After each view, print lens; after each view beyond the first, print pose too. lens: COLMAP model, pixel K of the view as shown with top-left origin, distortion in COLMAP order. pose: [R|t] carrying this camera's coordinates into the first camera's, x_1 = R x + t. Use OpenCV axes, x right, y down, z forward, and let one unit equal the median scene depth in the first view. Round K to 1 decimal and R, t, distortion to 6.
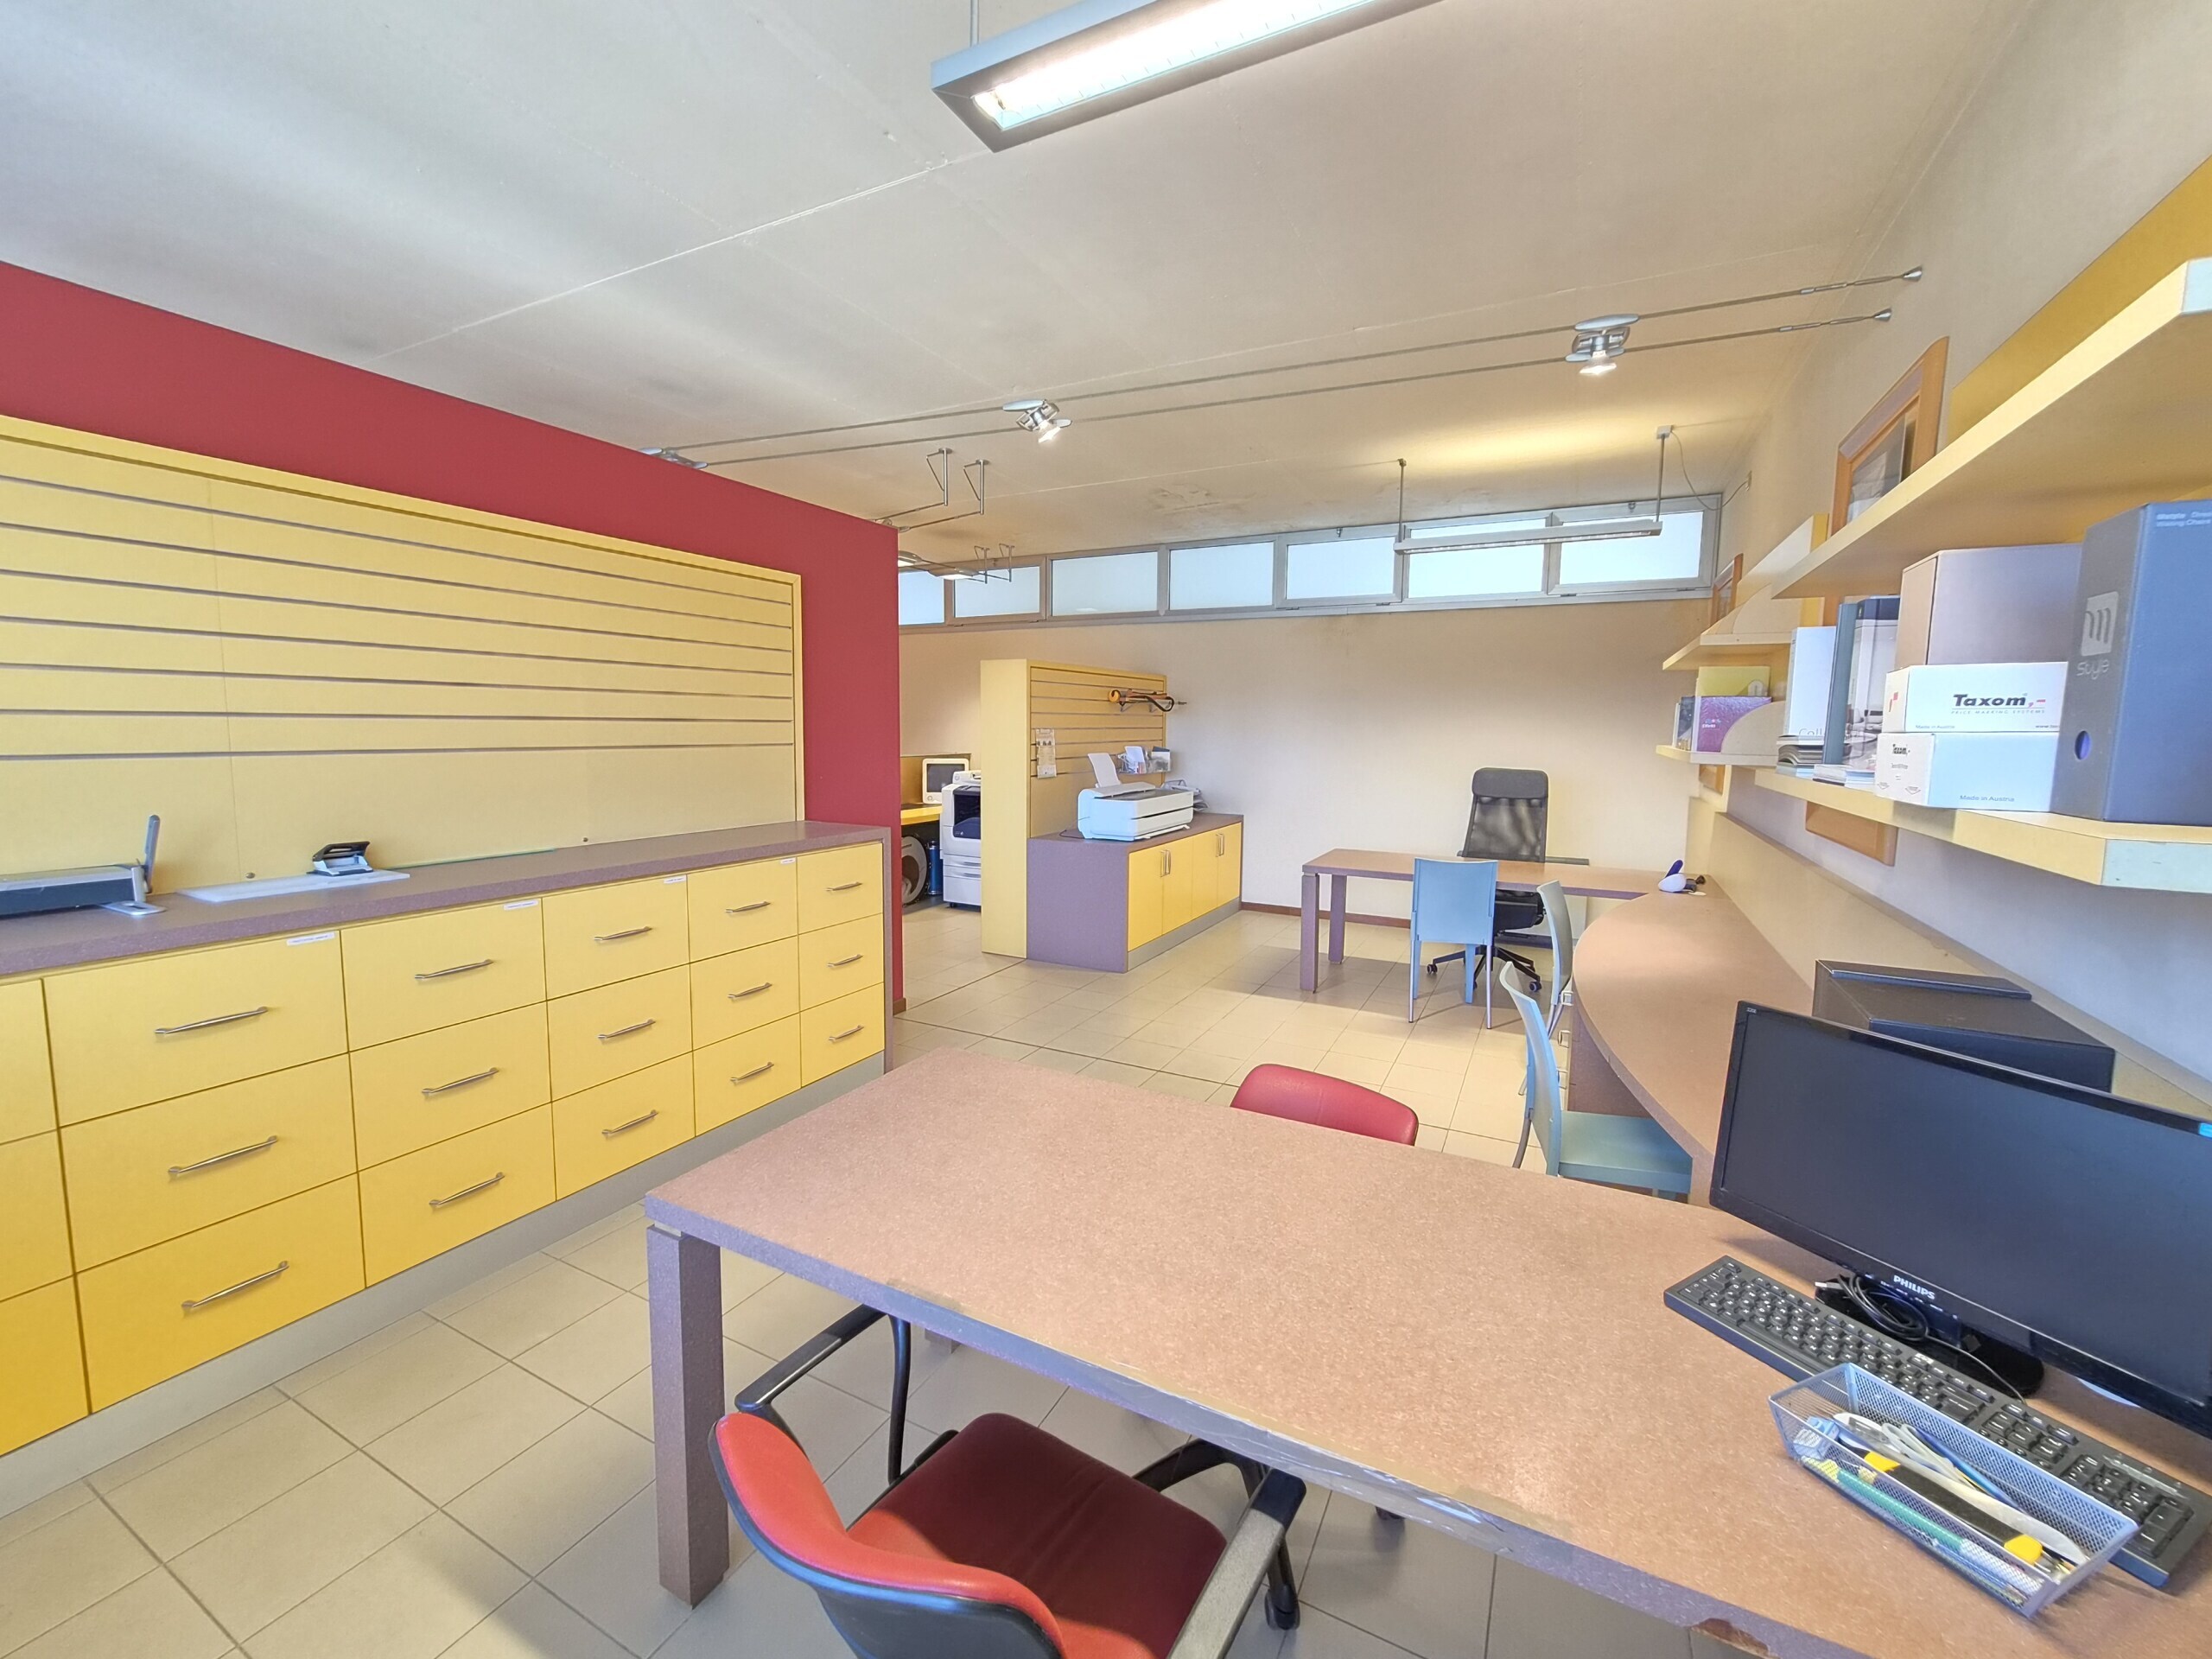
lens RADIAL K [[903.3, 0, 1094.7], [0, 903.3, 814.3], [0, 0, 1]] dist [-0.001348, 0.001730]
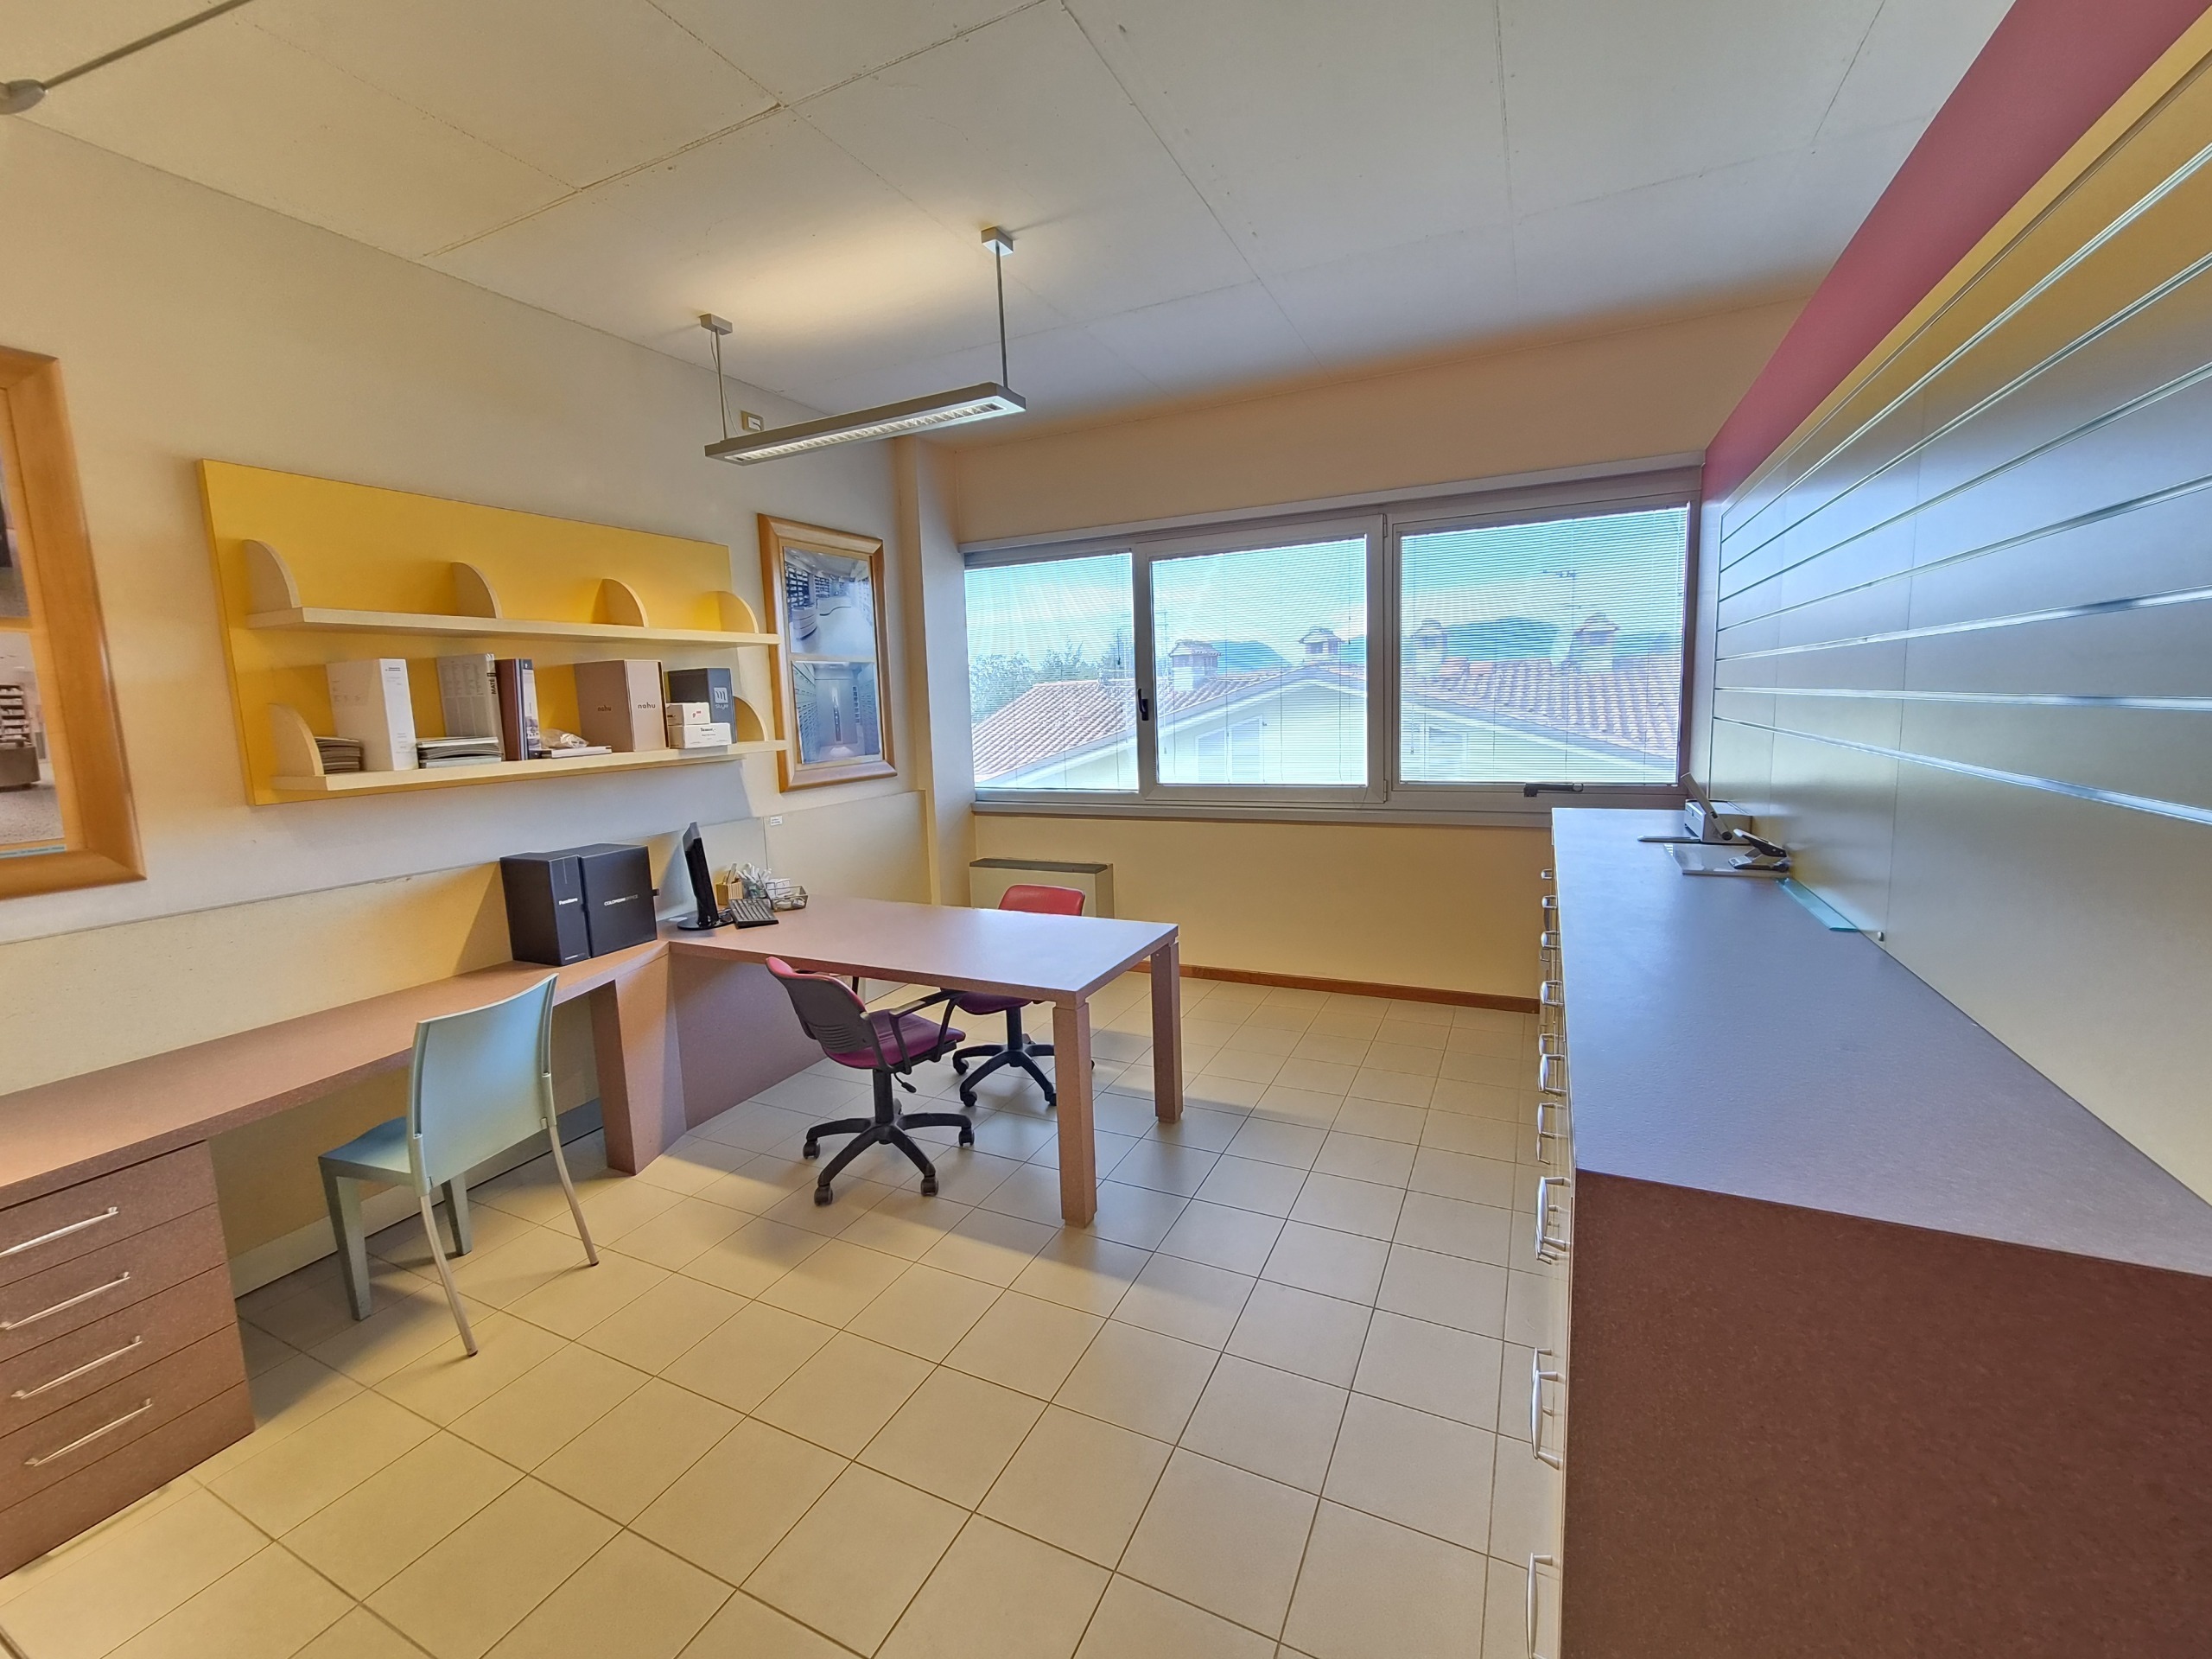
lens RADIAL K [[903.3, 0, 1105.3], [0, 903.3, 817.1], [0, 0, 1]] dist [-0.001348, 0.001730]
pose [[-0.999136, 0.031021, -0.027658, -0.066482], [0.024023, 0.974119, 0.224754, -0.089741], [0.033914, 0.223895, -0.974023, 0.843268]]
